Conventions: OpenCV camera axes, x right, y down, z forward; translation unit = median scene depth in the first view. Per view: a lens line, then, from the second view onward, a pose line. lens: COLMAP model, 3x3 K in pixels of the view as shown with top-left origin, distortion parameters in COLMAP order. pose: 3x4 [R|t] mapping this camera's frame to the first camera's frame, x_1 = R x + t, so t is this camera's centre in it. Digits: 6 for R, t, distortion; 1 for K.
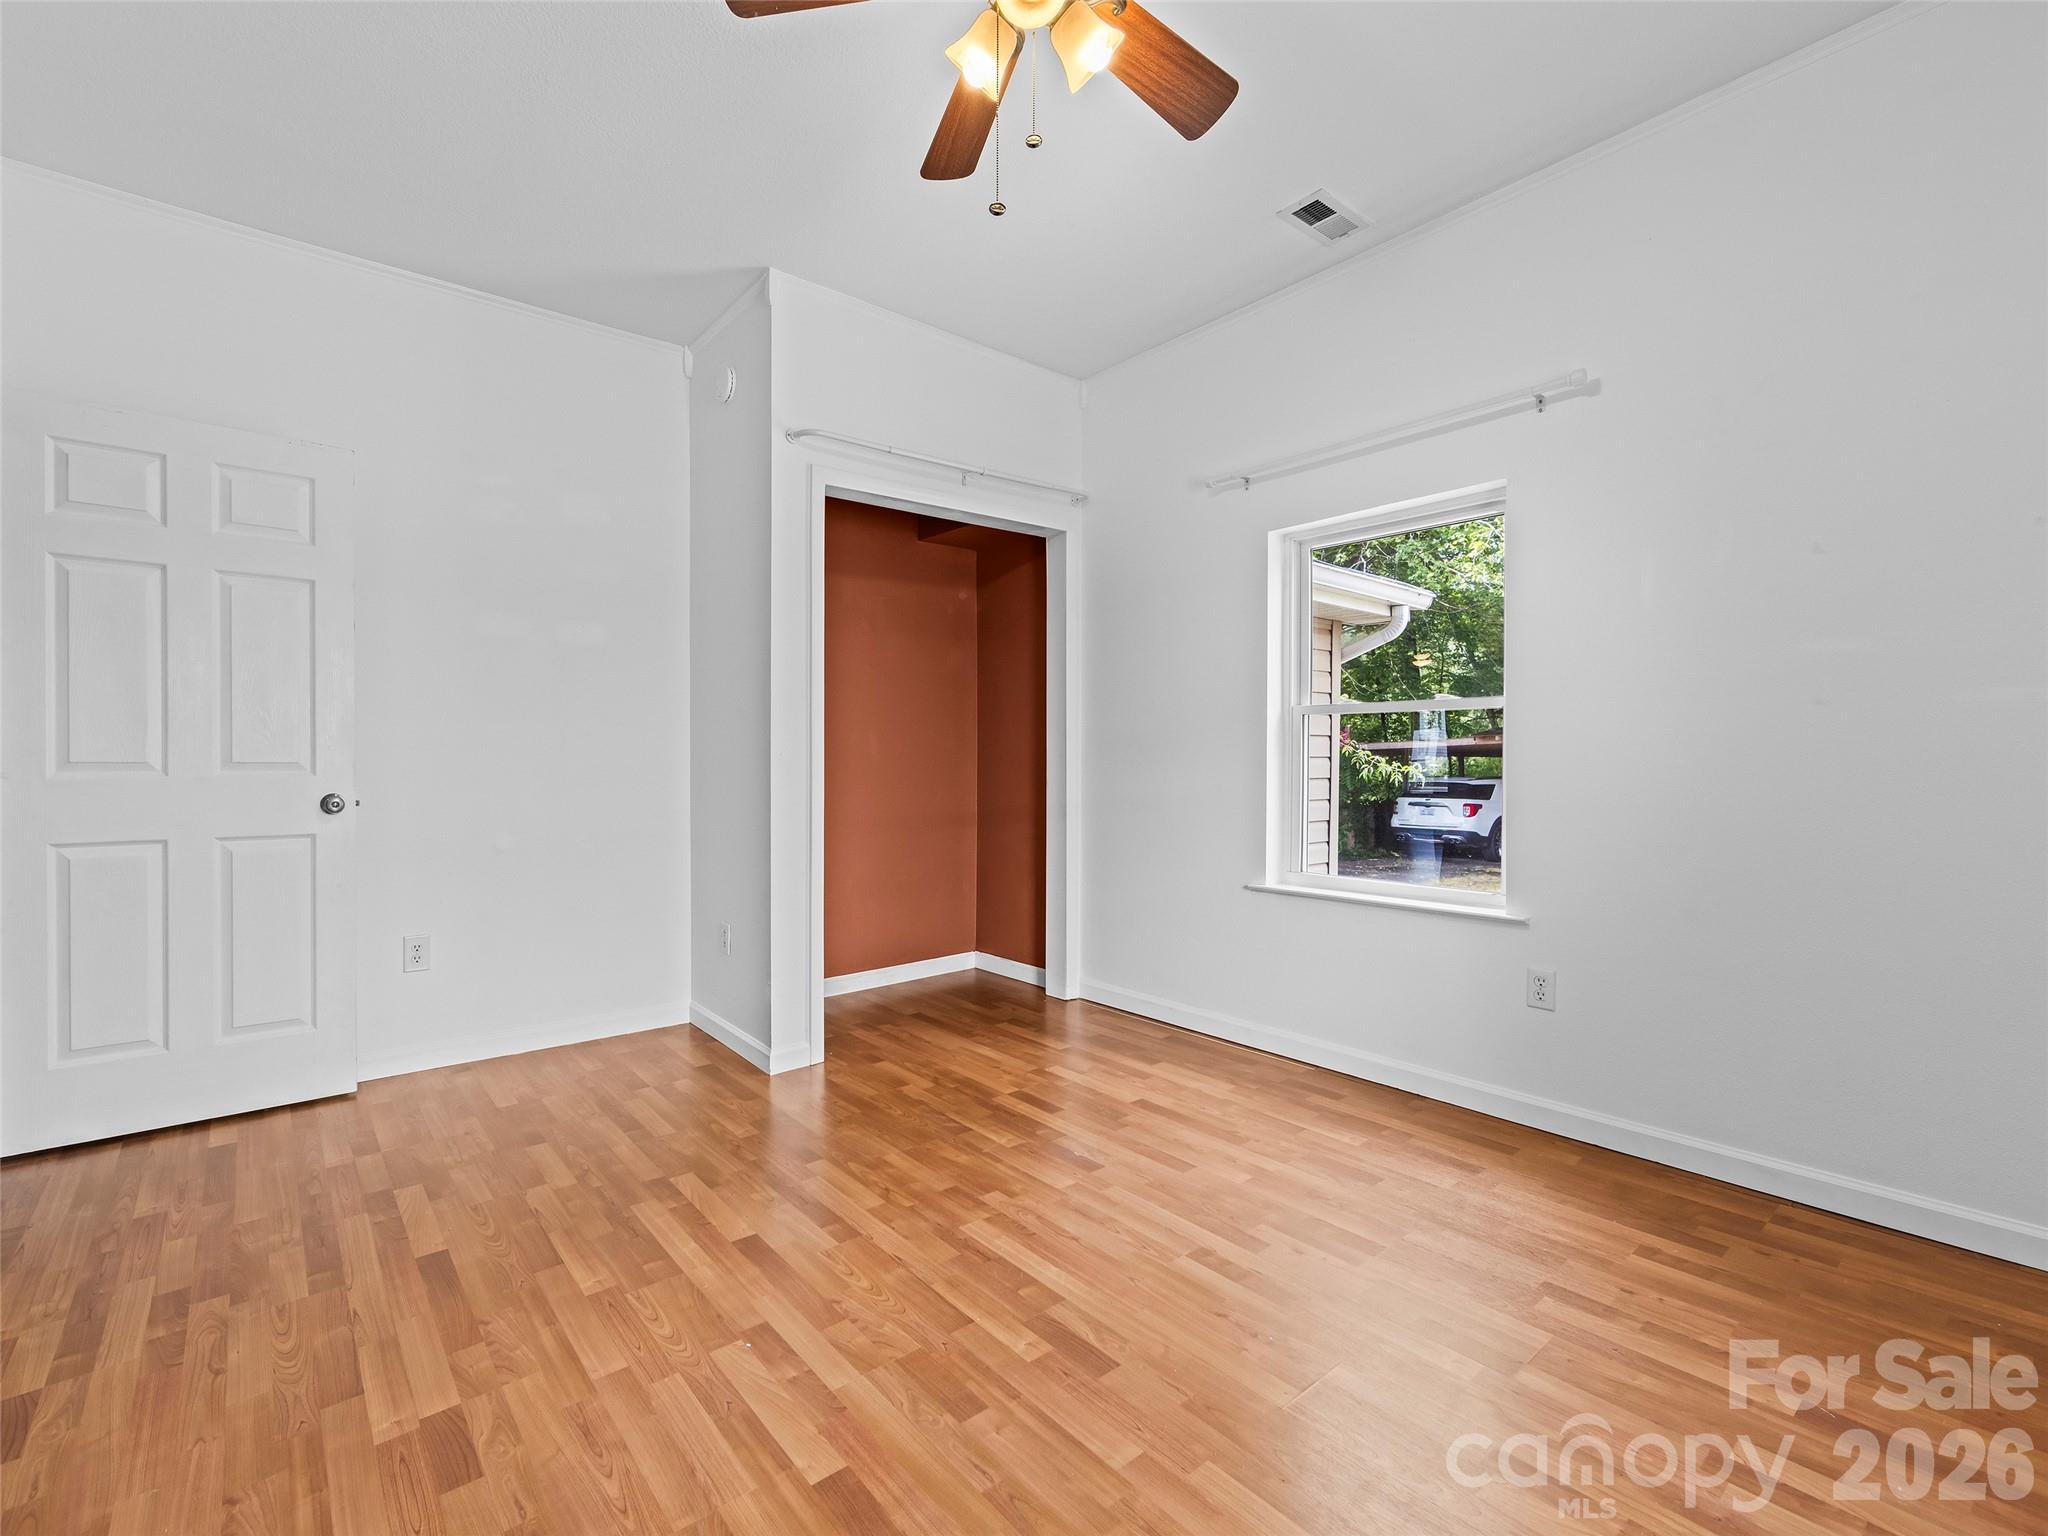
lens RADIAL K [[906.1, 0, 1034.6], [0, 906.1, 762.2], [0, 0, 1]] dist [-0.004464, -0.000787]
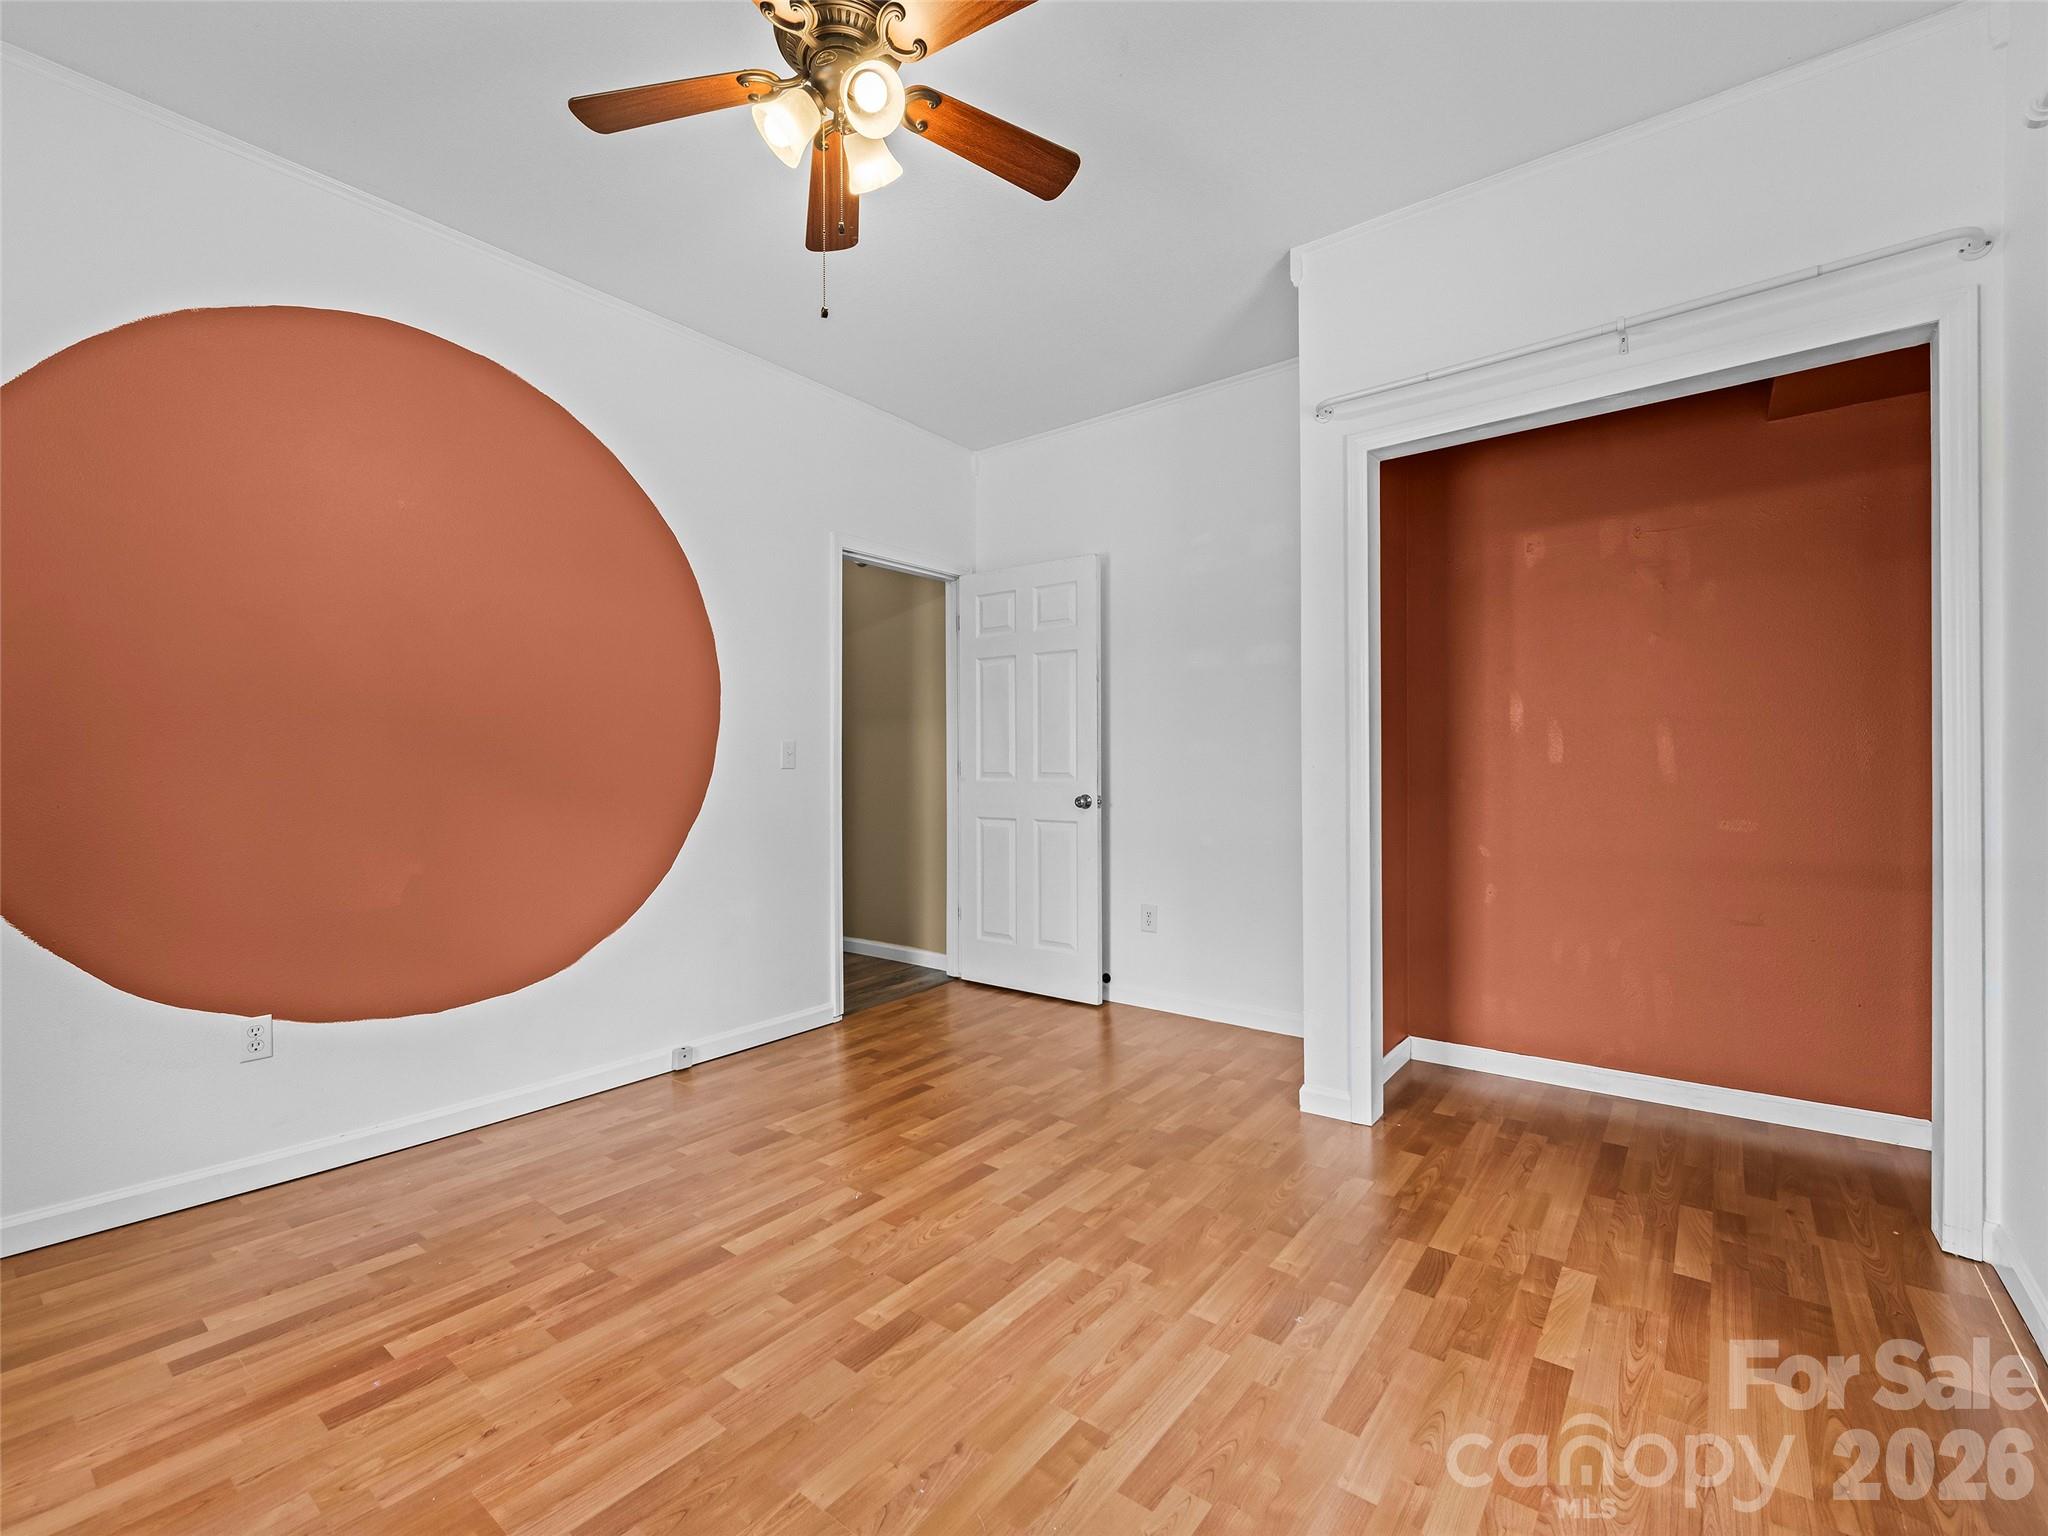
lens RADIAL K [[927.5, 0, 937.3], [0, 927.5, 760.3], [0, 0, 1]] dist [-0.006116, -0.000366]
pose [[0.151887, -0.008436, -0.988362, 0.761492], [-0.000434, 0.999963, -0.008601, -0.008508], [0.988398, 0.001735, 0.151878, 0.620524]]
